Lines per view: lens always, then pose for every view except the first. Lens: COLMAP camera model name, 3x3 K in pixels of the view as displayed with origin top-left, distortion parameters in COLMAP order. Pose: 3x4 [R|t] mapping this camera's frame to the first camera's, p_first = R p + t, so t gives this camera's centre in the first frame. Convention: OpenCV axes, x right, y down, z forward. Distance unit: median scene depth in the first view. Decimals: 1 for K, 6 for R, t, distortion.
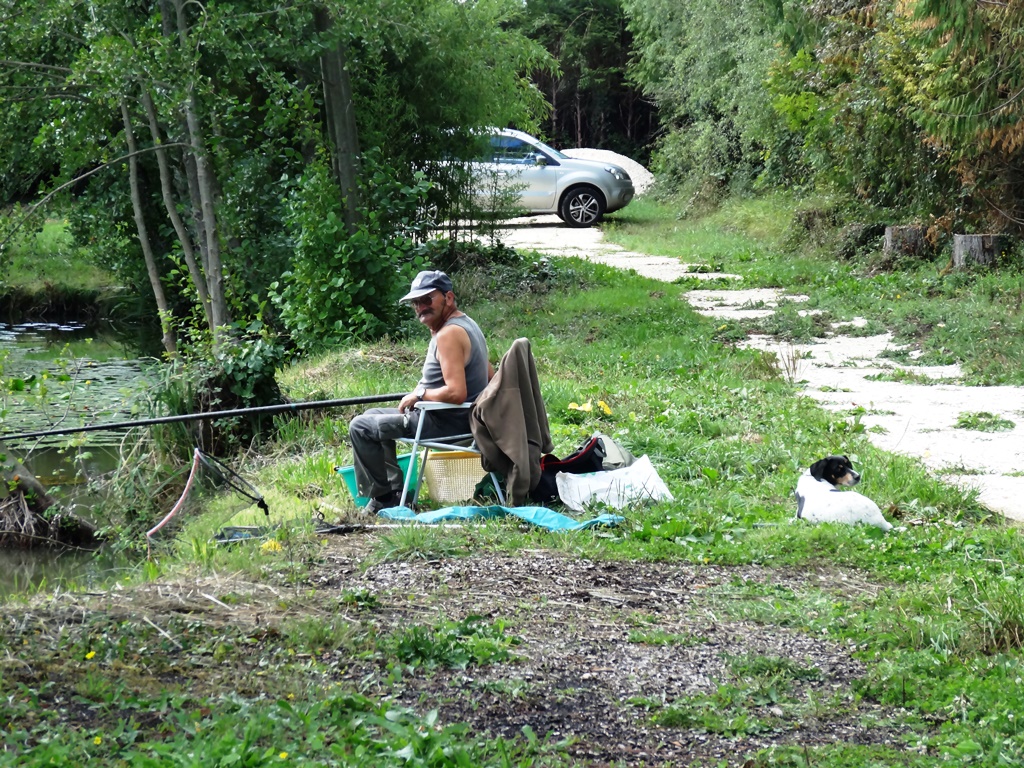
lens RADIAL K [[3532.0, 0, 512.0], [0, 3532.0, 384.0], [0, 0, 1]] dist [0.042912, 0.000000]
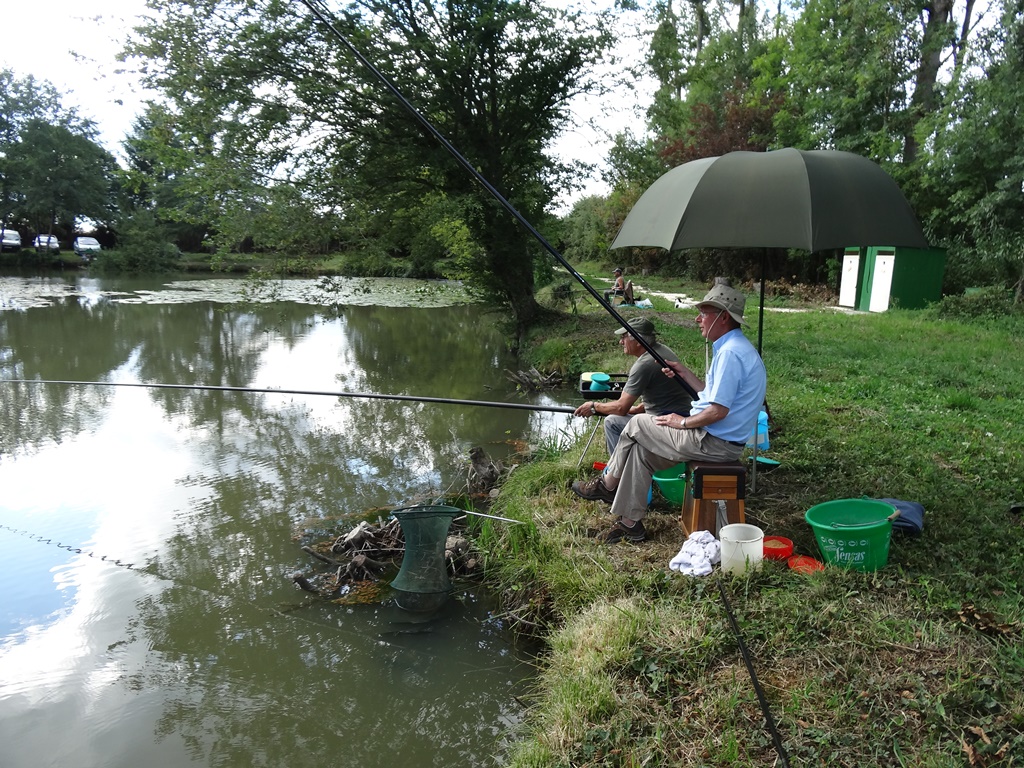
lens RADIAL K [[730.3, 0, 511.7], [0, 730.3, 382.6], [0, 0, 1]] dist [0.011277, 0.003312]
pose [[0.999246, 0.029923, 0.024754, -0.244599], [-0.032496, 0.993284, 0.111048, 0.032596], [-0.021265, -0.111769, 0.993507, -0.366542]]
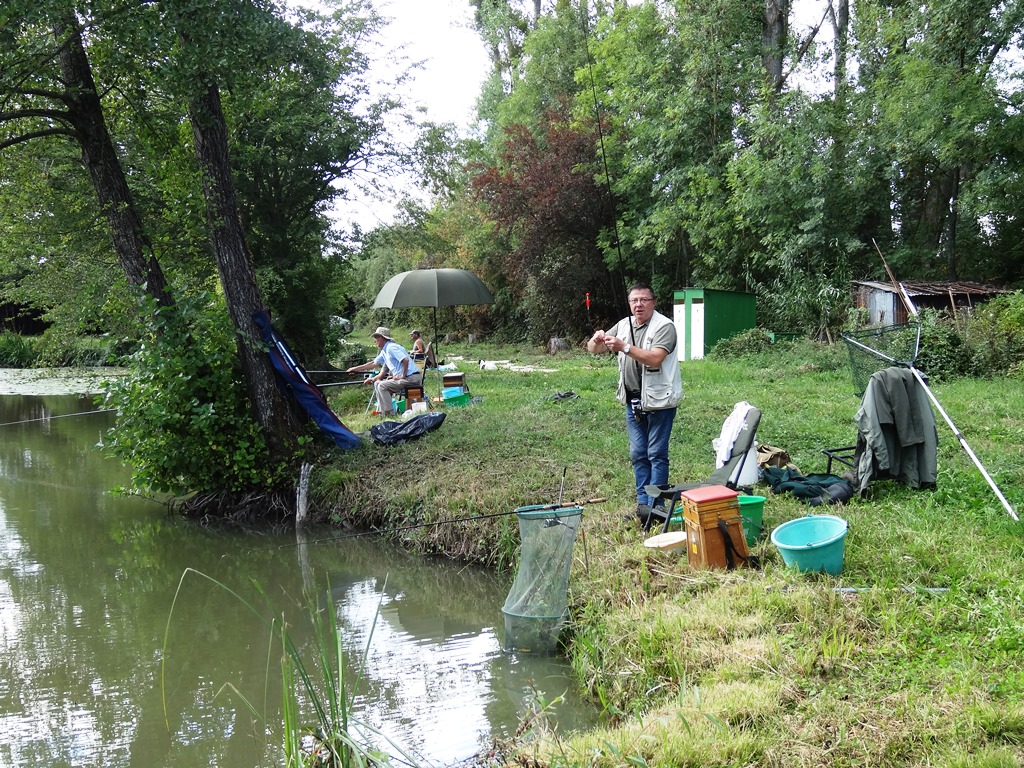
lens RADIAL K [[1459.2, 0, 511.9], [0, 1459.2, 384.2], [0, 0, 1]] dist [-0.012685, 0.000000]
pose [[0.980802, -0.017428, 0.194226, -0.329613], [0.021612, 0.999577, -0.019444, 0.104660], [-0.193805, 0.023268, 0.980764, -1.354506]]
